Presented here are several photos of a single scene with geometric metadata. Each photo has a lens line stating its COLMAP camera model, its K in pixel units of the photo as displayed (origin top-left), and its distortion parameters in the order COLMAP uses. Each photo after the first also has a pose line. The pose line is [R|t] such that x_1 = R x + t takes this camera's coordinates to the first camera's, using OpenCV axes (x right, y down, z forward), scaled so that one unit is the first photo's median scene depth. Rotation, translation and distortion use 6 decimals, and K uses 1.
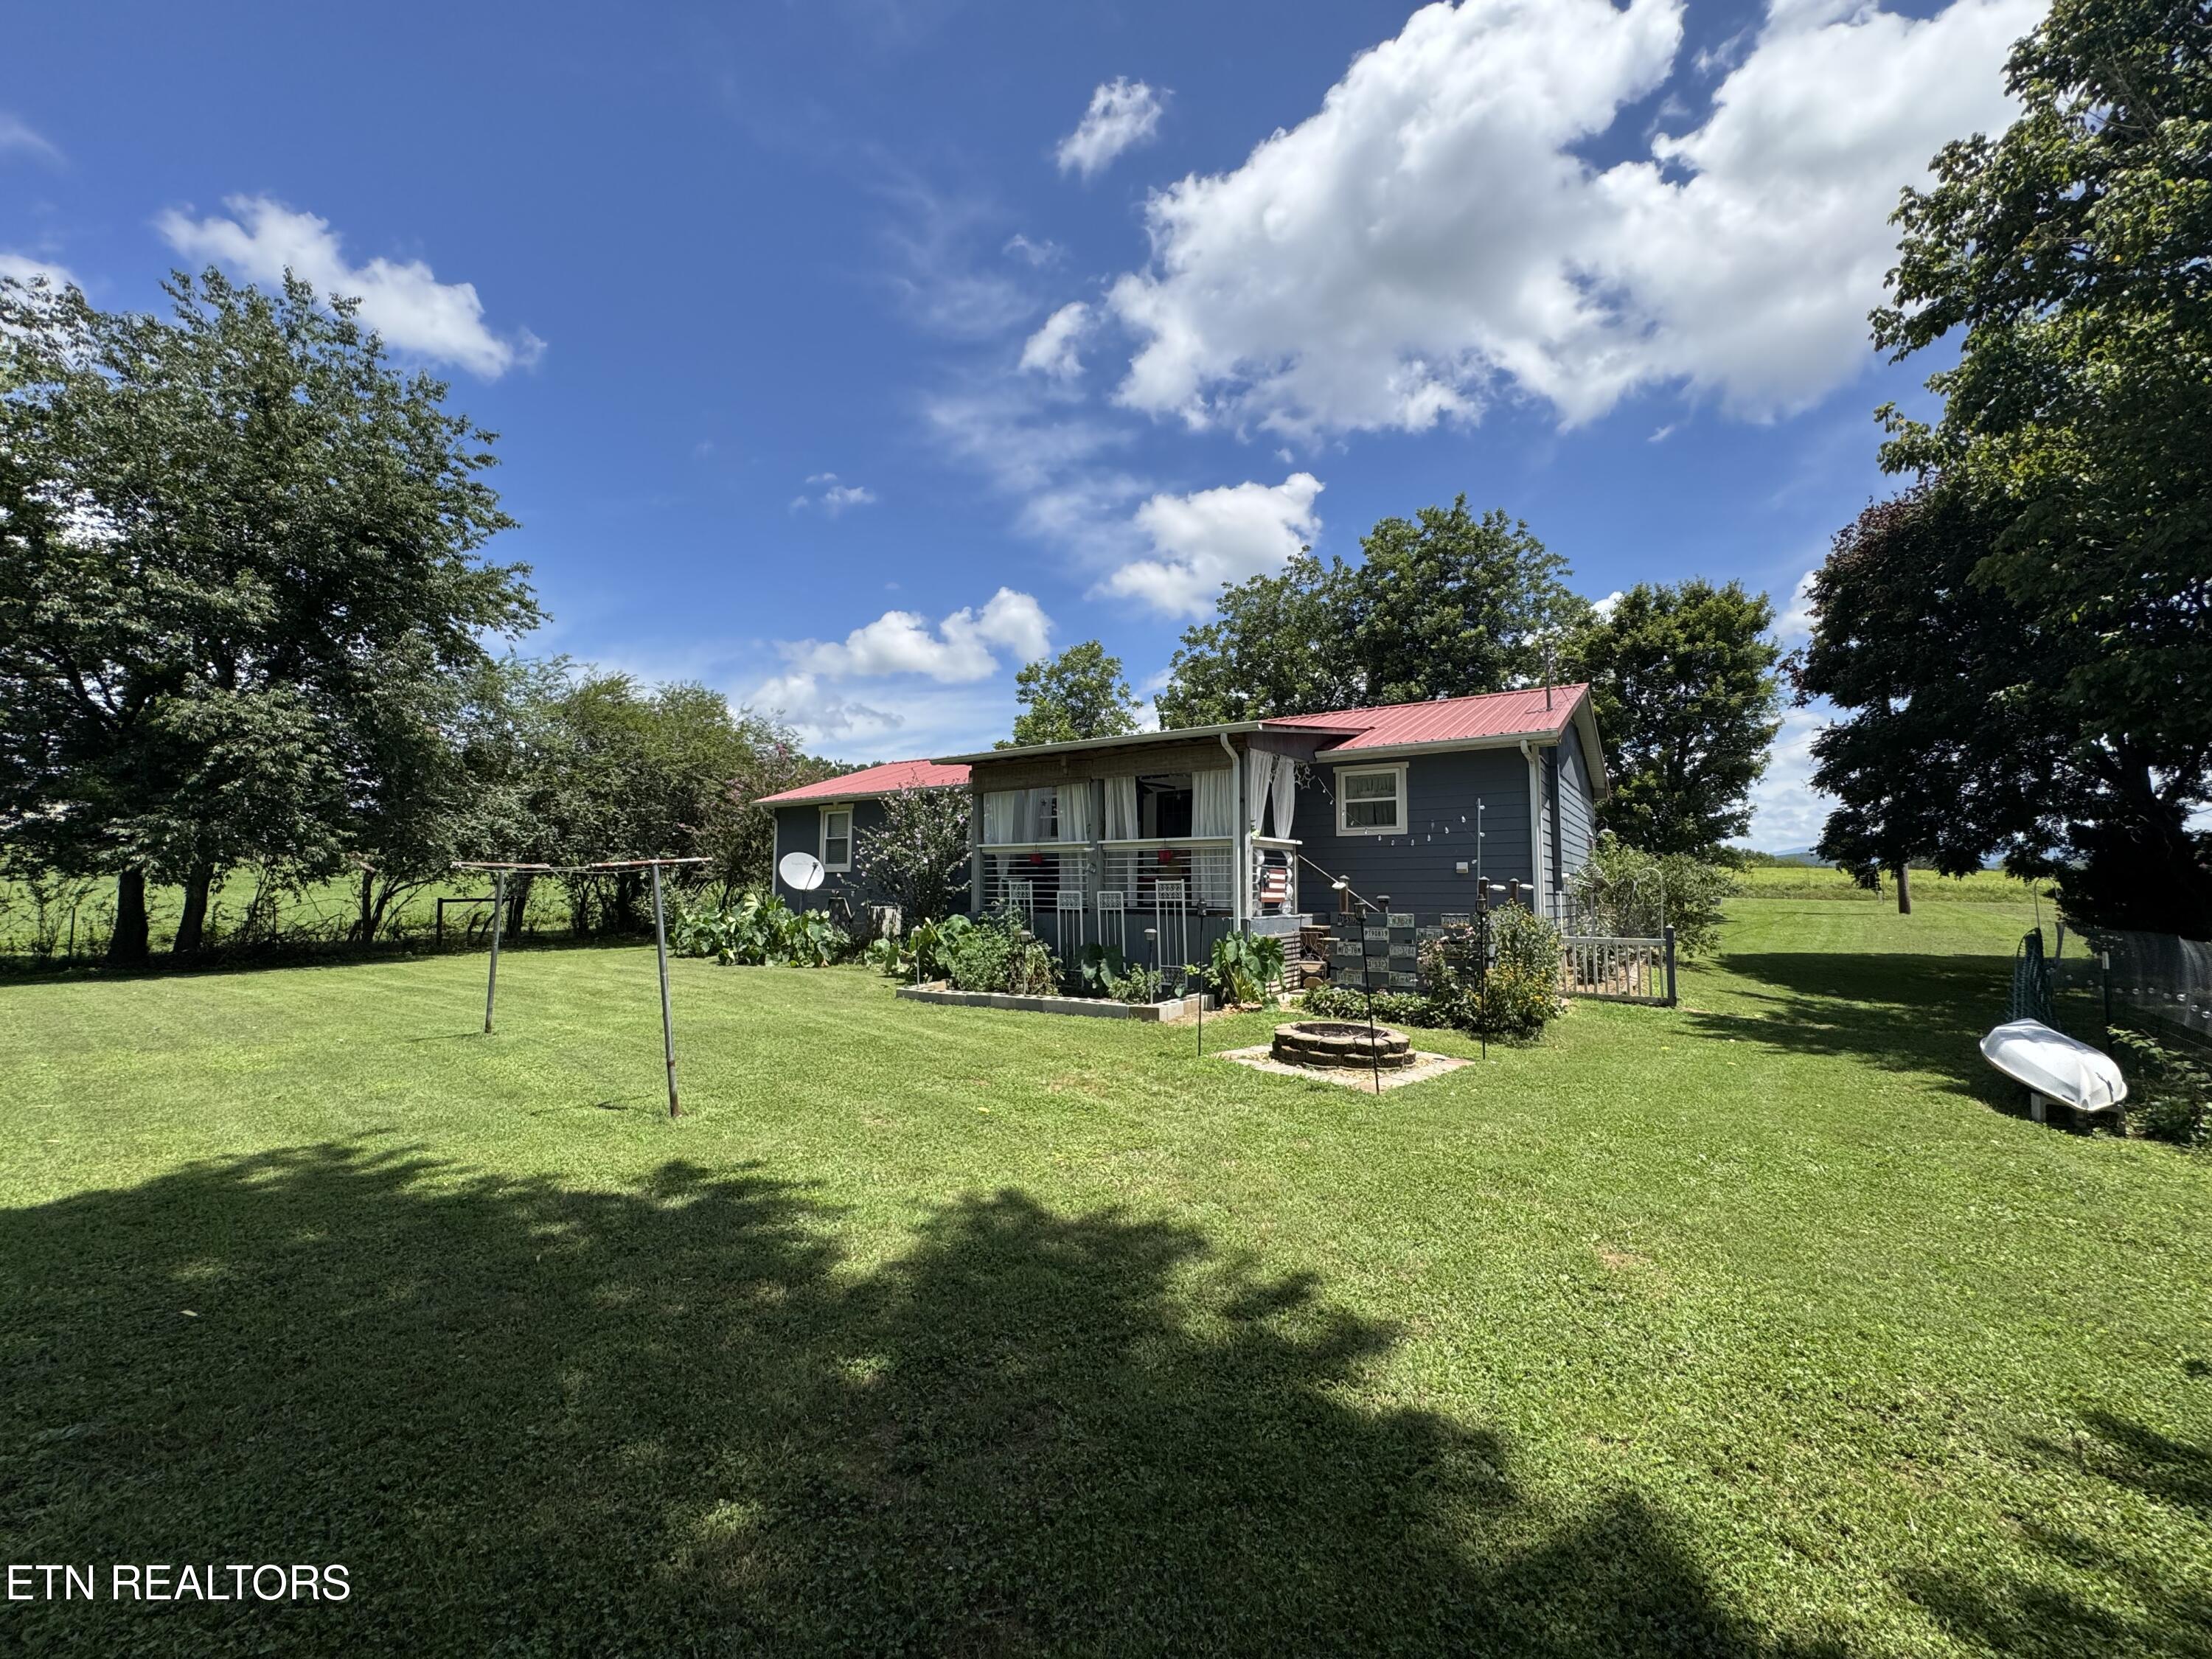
lens RADIAL K [[884.3, 0, 1099.0], [0, 884.3, 829.6], [0, 0, 1]] dist [0.001879, 0.000054]
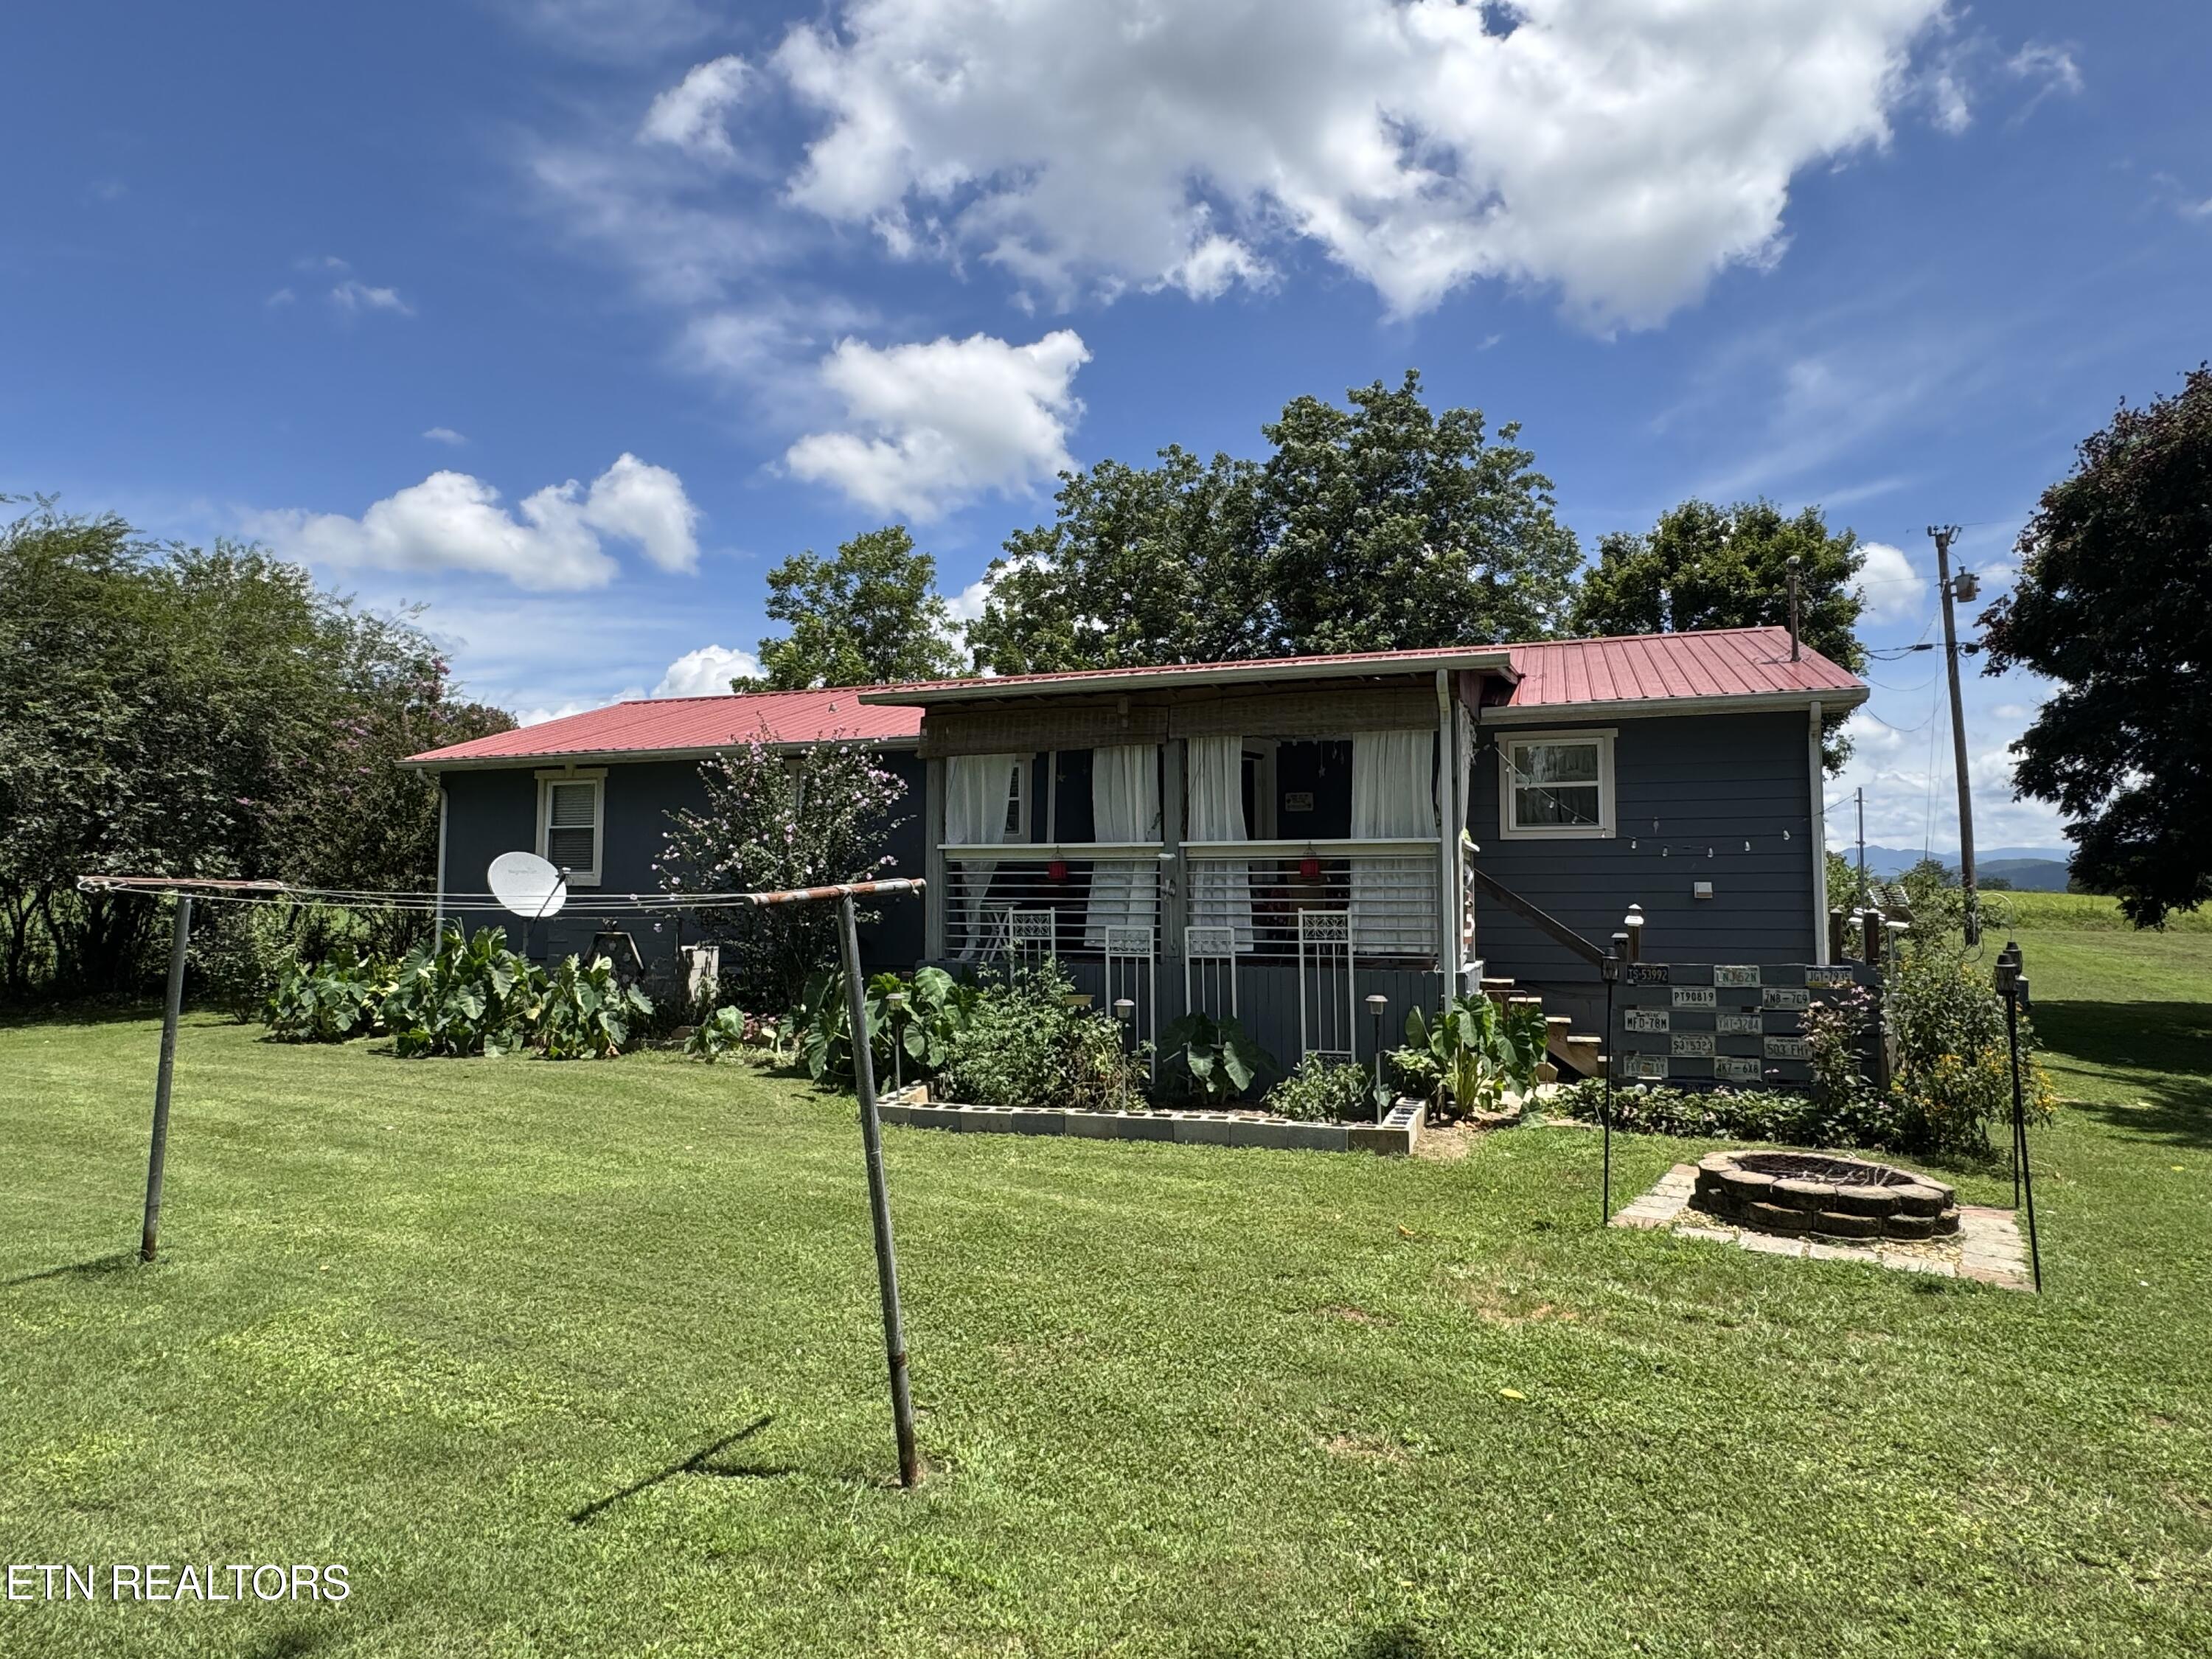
lens RADIAL K [[1244.3, 0, 1063.0], [0, 1244.3, 845.5], [0, 0, 1]] dist [-0.014070, -0.001460]
pose [[0.968284, 0.015596, 0.249367, -0.111871], [-0.020184, 0.999671, 0.015852, 0.001484], [-0.249037, -0.020383, 0.968279, 0.082513]]
